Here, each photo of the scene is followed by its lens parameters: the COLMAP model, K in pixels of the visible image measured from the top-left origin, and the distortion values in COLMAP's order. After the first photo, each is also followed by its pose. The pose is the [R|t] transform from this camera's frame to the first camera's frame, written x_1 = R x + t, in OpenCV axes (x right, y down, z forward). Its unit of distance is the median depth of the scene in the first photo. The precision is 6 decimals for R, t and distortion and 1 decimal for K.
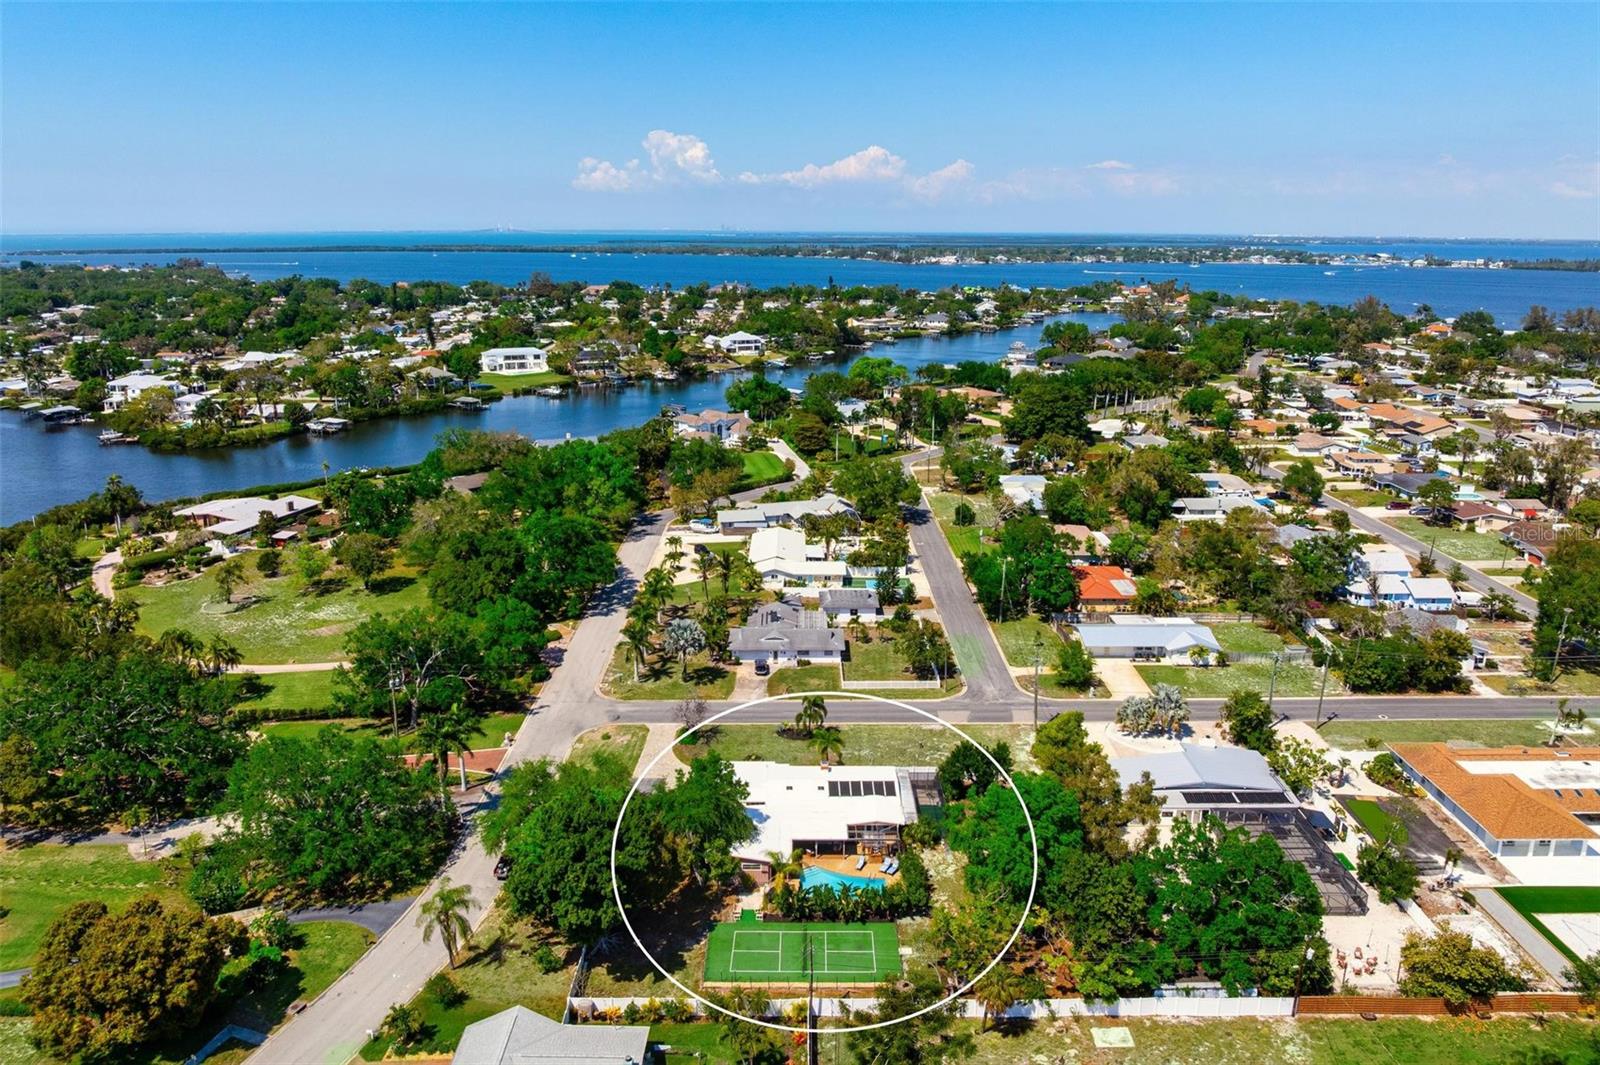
lens RADIAL K [[1132.6, 0, 803.8], [0, 1132.6, 452.4], [0, 0, 1]] dist [-0.036615, -0.006230]
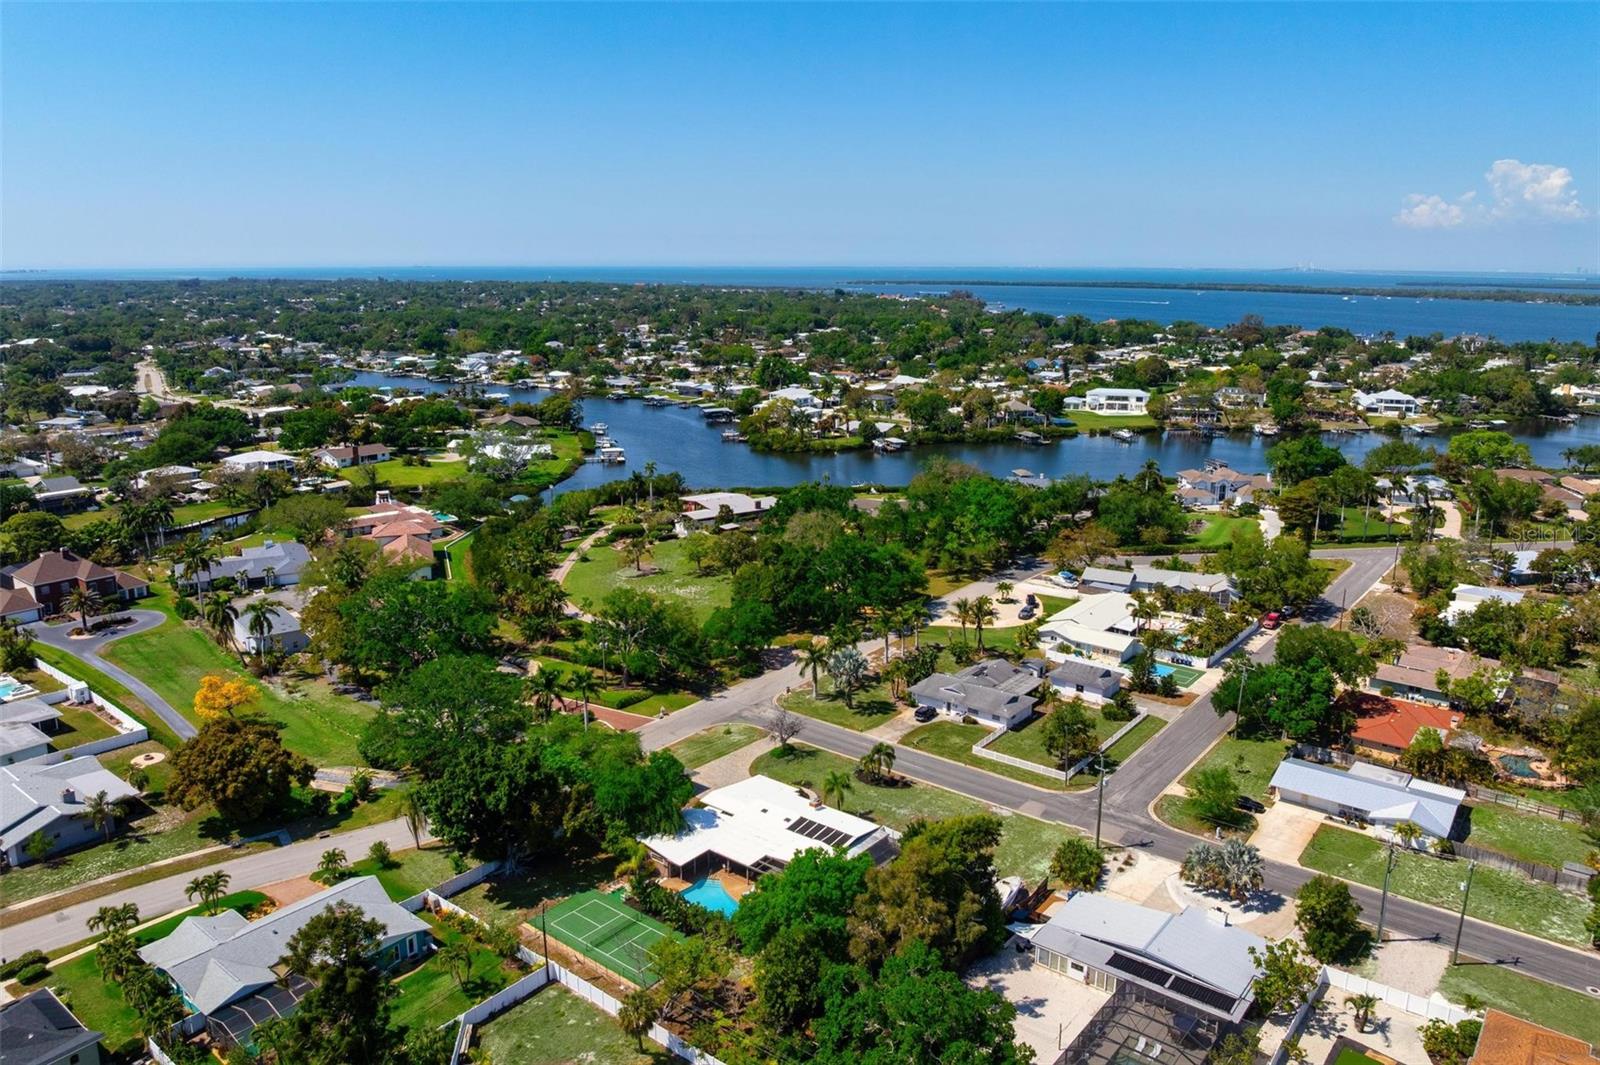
lens RADIAL K [[1132.6, 0, 803.8], [0, 1132.6, 452.4], [0, 0, 1]] dist [-0.036615, -0.006230]
pose [[0.786330, 0.103585, -0.609062, 0.431689], [-0.123234, 0.992331, 0.009667, -0.034784], [0.605392, 0.067456, 0.793064, 0.111882]]
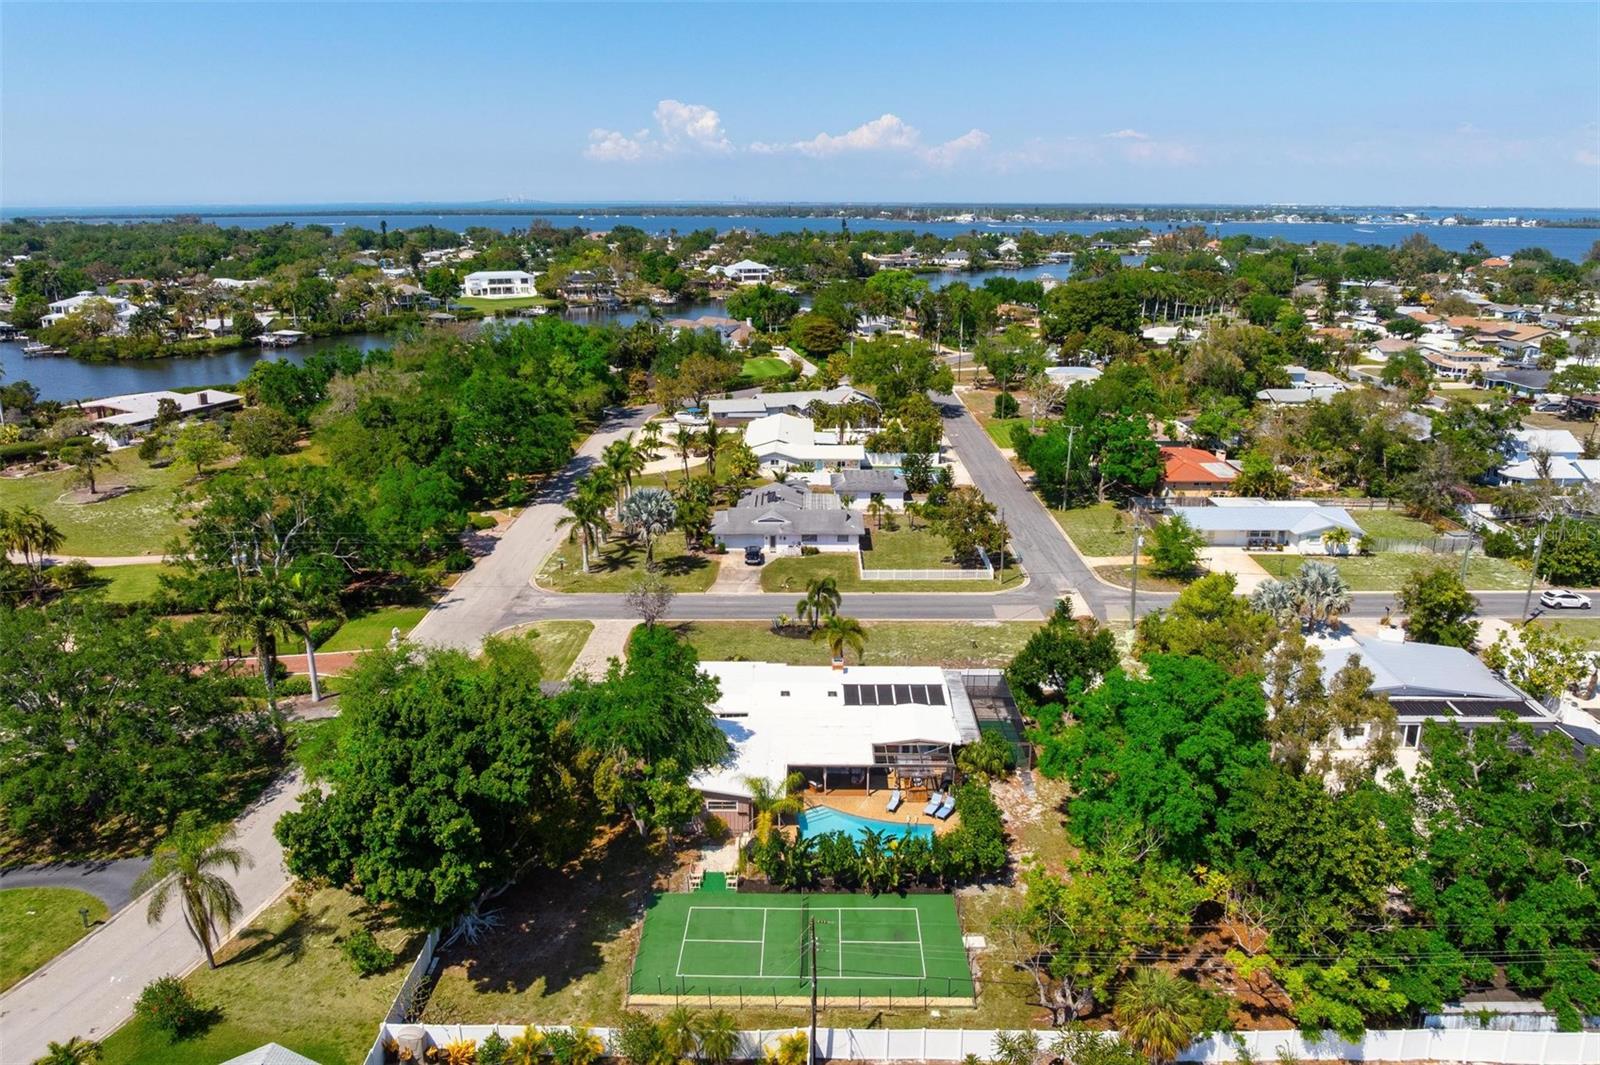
lens RADIAL K [[1138.7, 0, 803.4], [0, 1138.7, 465.7], [0, 0, 1]] dist [-0.058276, 0.036037]
pose [[0.999933, -0.000334, -0.011529, 0.003975], [0.000771, 0.999281, 0.037904, 0.094504], [0.011508, -0.037911, 0.999215, 0.230166]]
